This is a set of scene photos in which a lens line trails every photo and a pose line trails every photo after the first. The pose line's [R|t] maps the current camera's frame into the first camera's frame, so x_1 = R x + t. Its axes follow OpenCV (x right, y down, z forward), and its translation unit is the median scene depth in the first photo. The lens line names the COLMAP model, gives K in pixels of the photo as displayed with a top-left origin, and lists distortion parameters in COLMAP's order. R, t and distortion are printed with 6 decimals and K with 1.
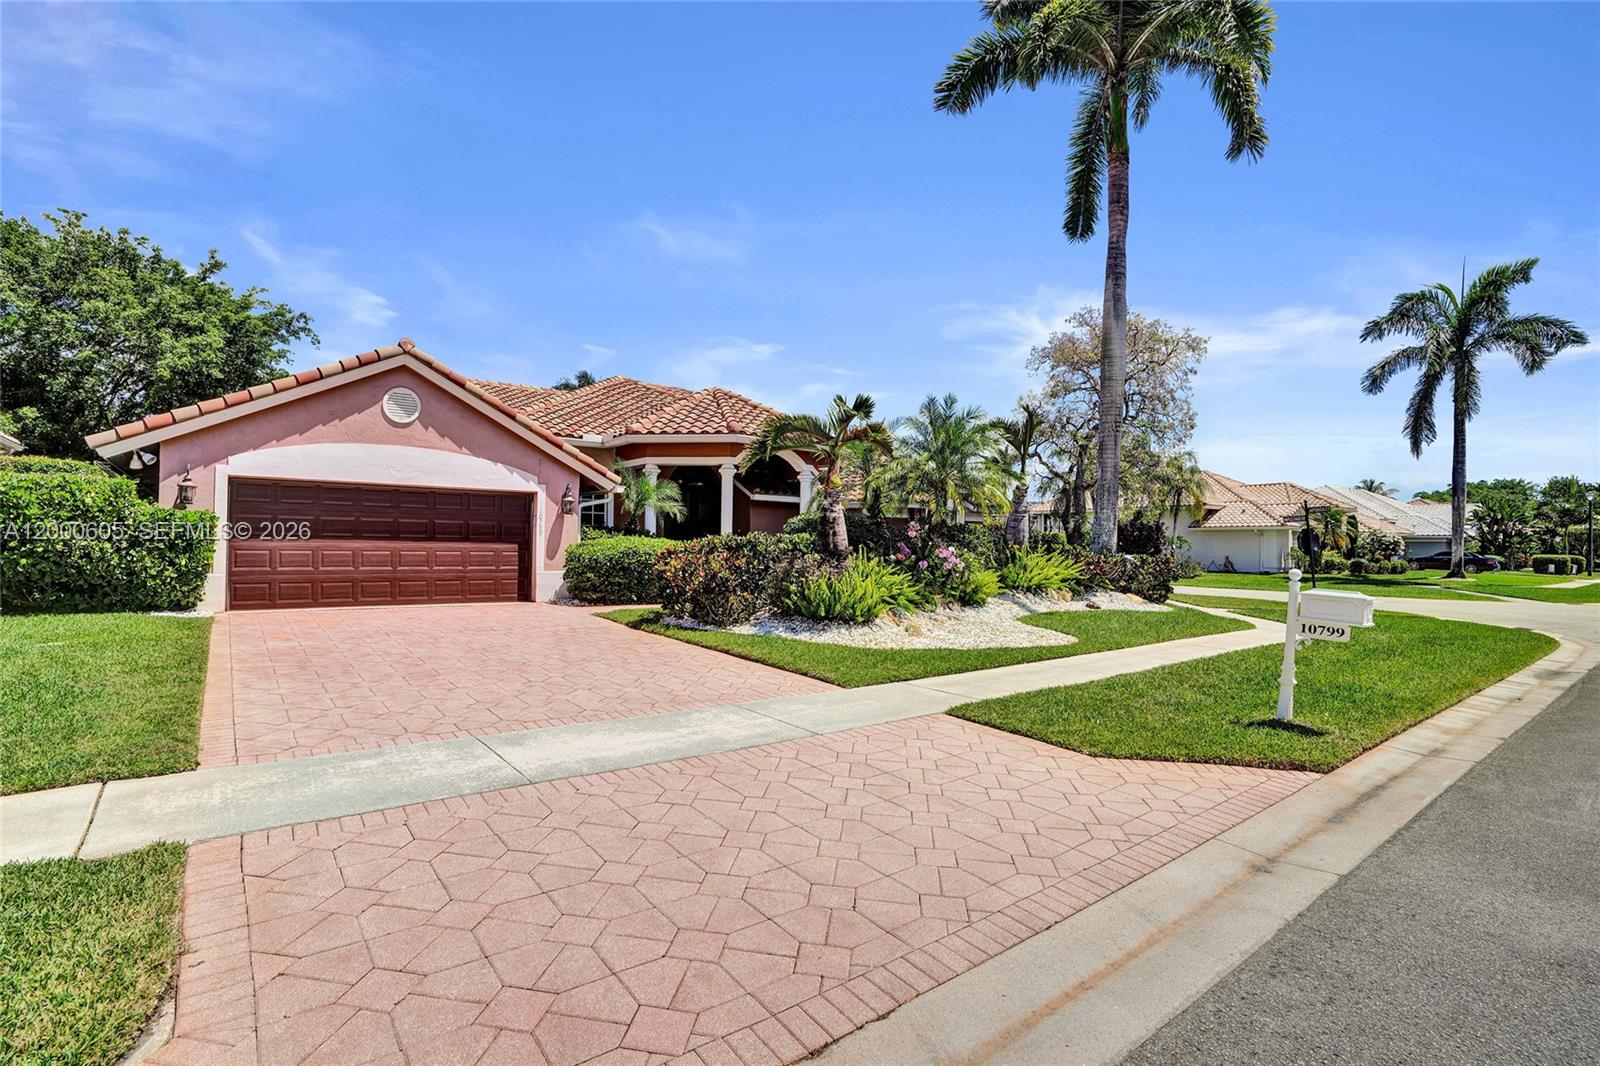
lens RADIAL K [[762.5, 0, 803.9], [0, 762.5, 540.9], [0, 0, 1]] dist [-0.048507, 0.000321]
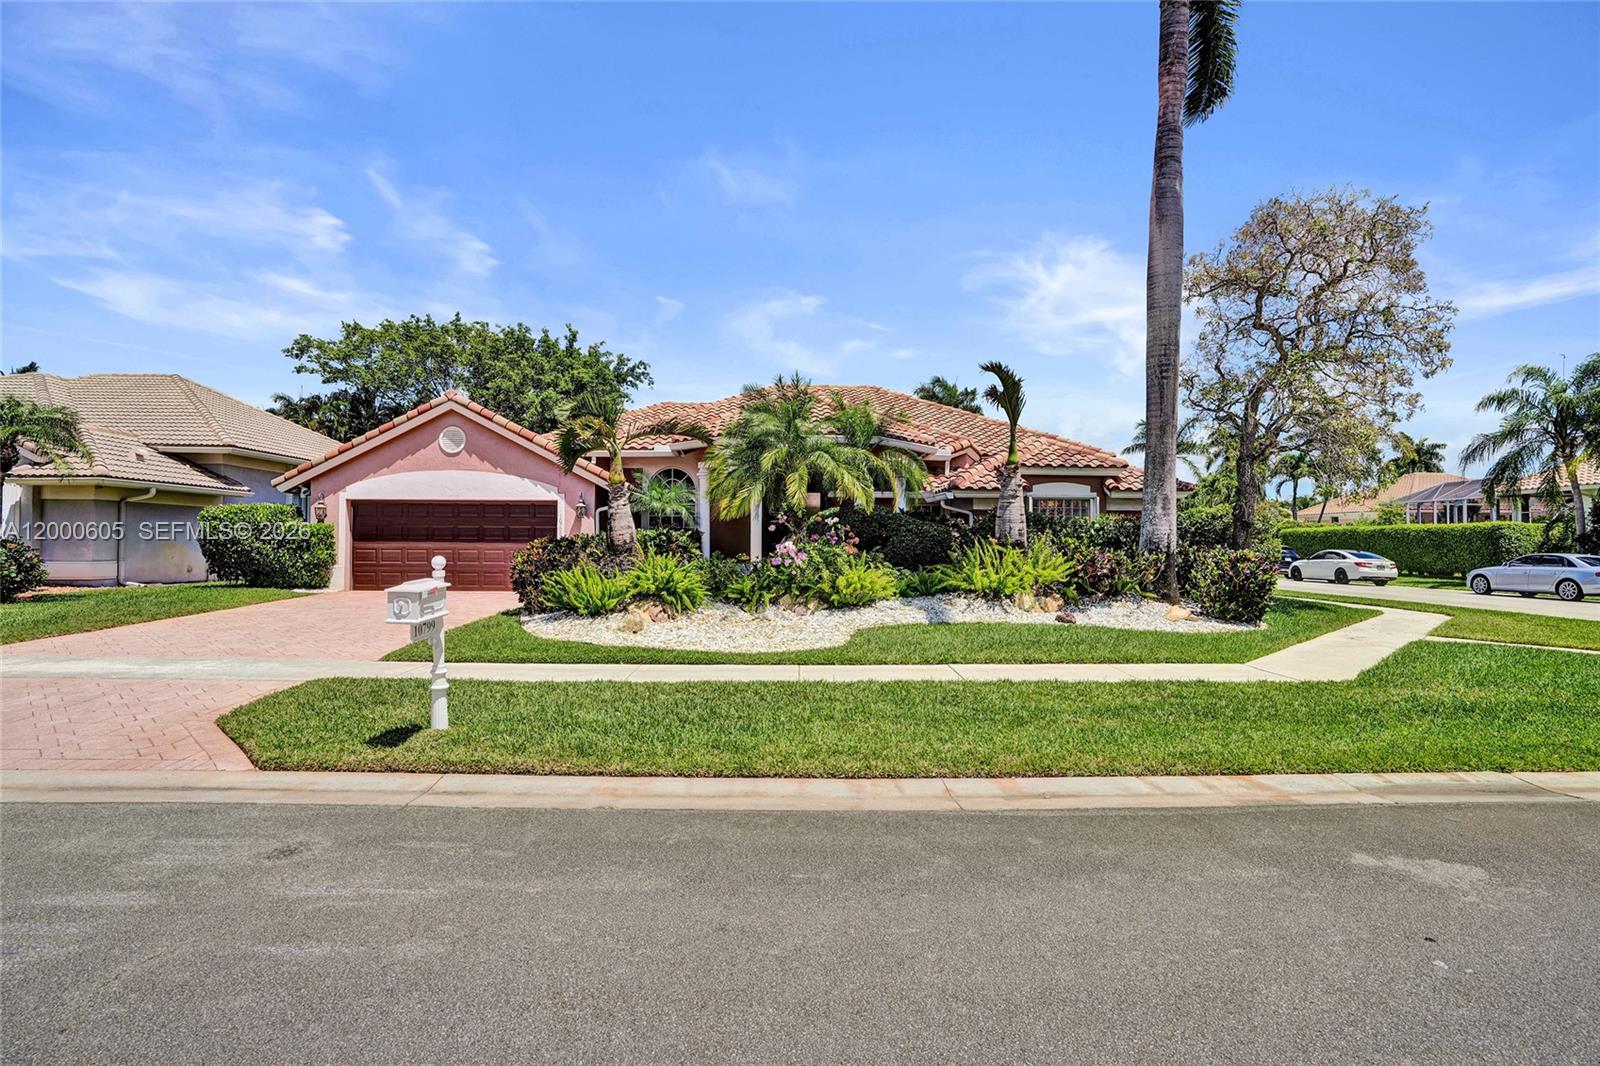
lens RADIAL K [[795.6, 0, 811.1], [0, 795.6, 534.9], [0, 0, 1]] dist [-0.074893, 0.039792]
pose [[0.802322, -0.018128, -0.596616, 0.761351], [0.010908, 0.999817, -0.015710, 0.015386], [0.596791, 0.006097, 0.802373, 0.257098]]
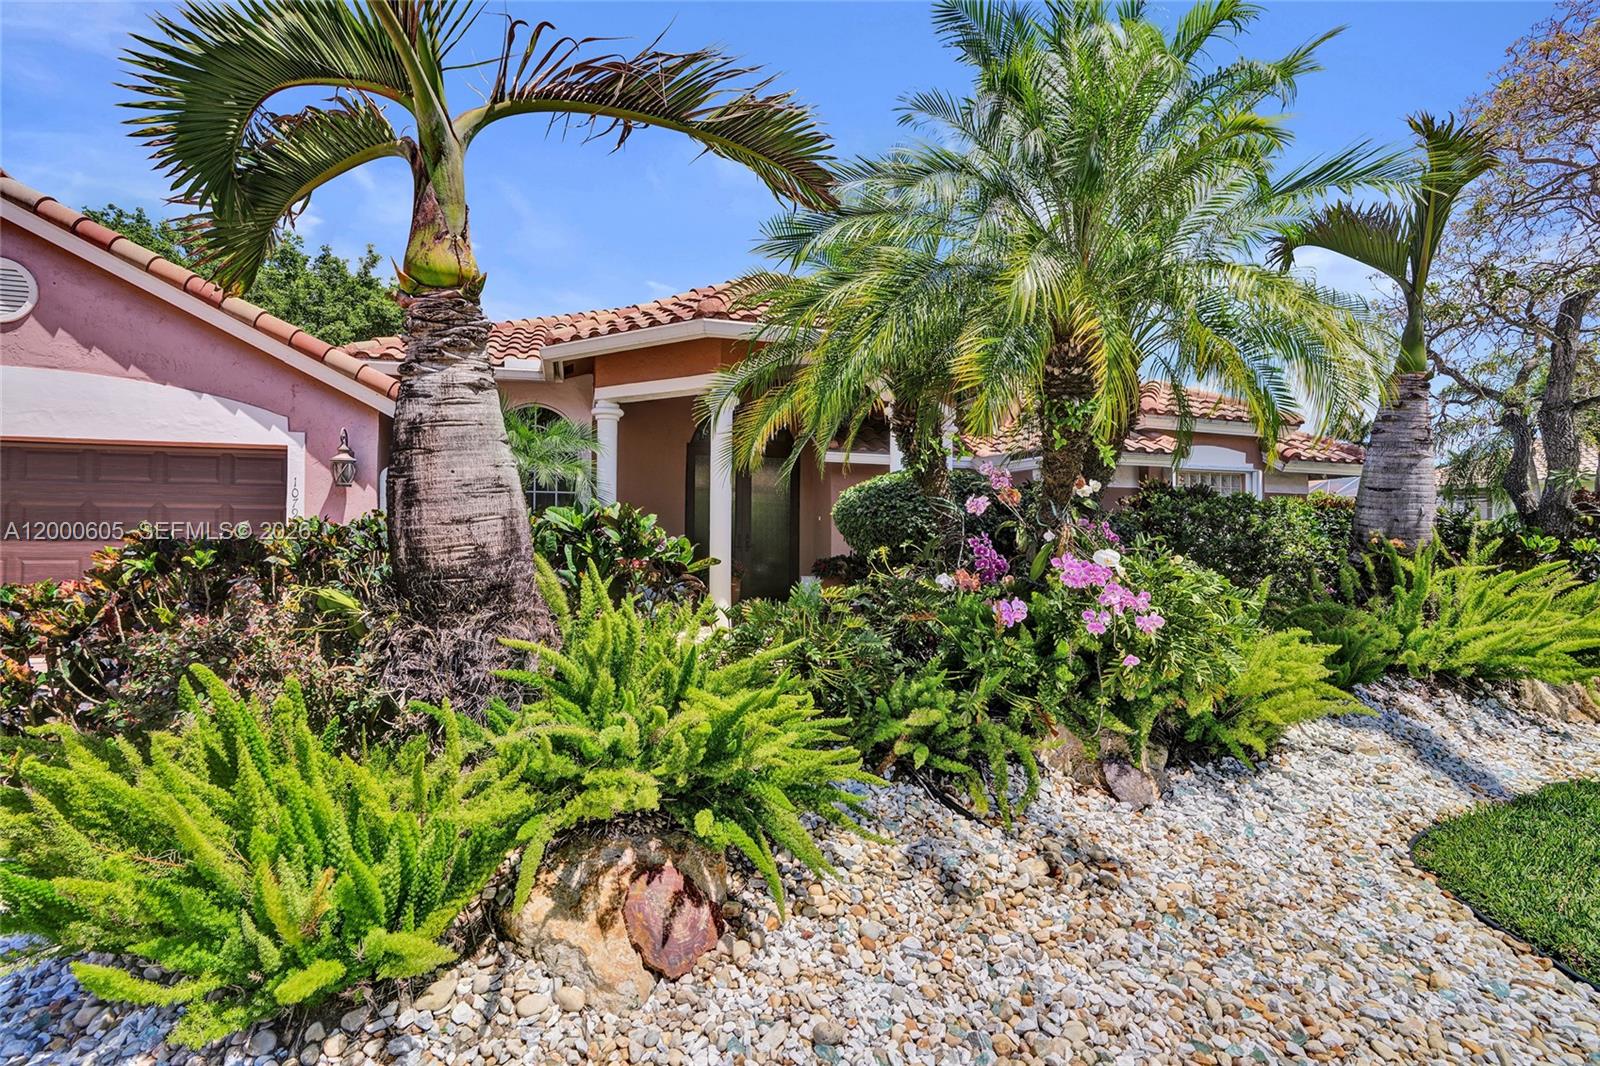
lens RADIAL K [[738.2, 0, 800.0], [0, 738.2, 533.0], [0, 0, 1]] dist [-0.072470, 0.028656]
pose [[0.919733, -0.009364, -0.392433, 0.191441], [0.007215, 0.999950, -0.006951, 0.003345], [0.392478, 0.003561, 0.919754, 0.724135]]
